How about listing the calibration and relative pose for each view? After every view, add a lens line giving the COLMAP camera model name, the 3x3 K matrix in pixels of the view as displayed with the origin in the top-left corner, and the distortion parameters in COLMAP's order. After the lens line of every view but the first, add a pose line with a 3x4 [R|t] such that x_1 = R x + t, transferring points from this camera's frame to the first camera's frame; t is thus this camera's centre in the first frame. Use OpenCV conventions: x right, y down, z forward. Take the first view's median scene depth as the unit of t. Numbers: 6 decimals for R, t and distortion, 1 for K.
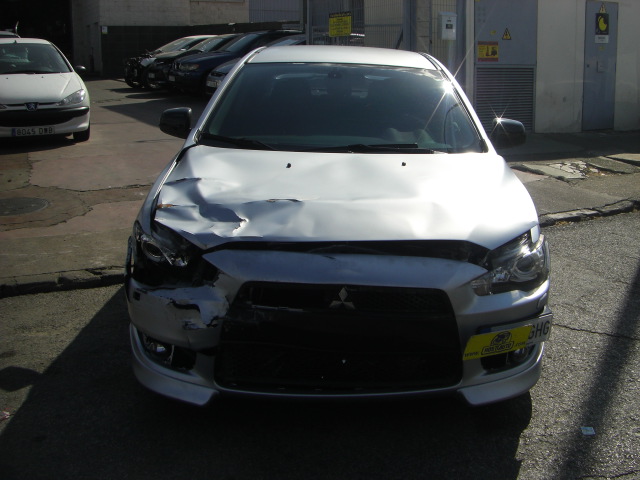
lens RADIAL K [[722.7, 0, 359.9], [0, 722.7, 192.5], [0, 0, 1]] dist [-0.168612, 0.071265]
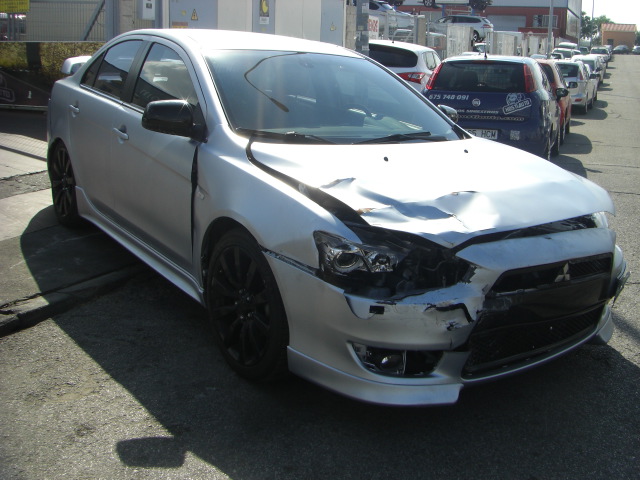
lens RADIAL K [[722.7, 0, 359.9], [0, 722.7, 192.5], [0, 0, 1]] dist [-0.168612, 0.071265]
pose [[0.811205, -0.090203, 0.577763, -0.870780], [0.071092, 0.995915, 0.055670, -0.060685], [-0.580424, -0.004085, 0.814304, 0.251437]]
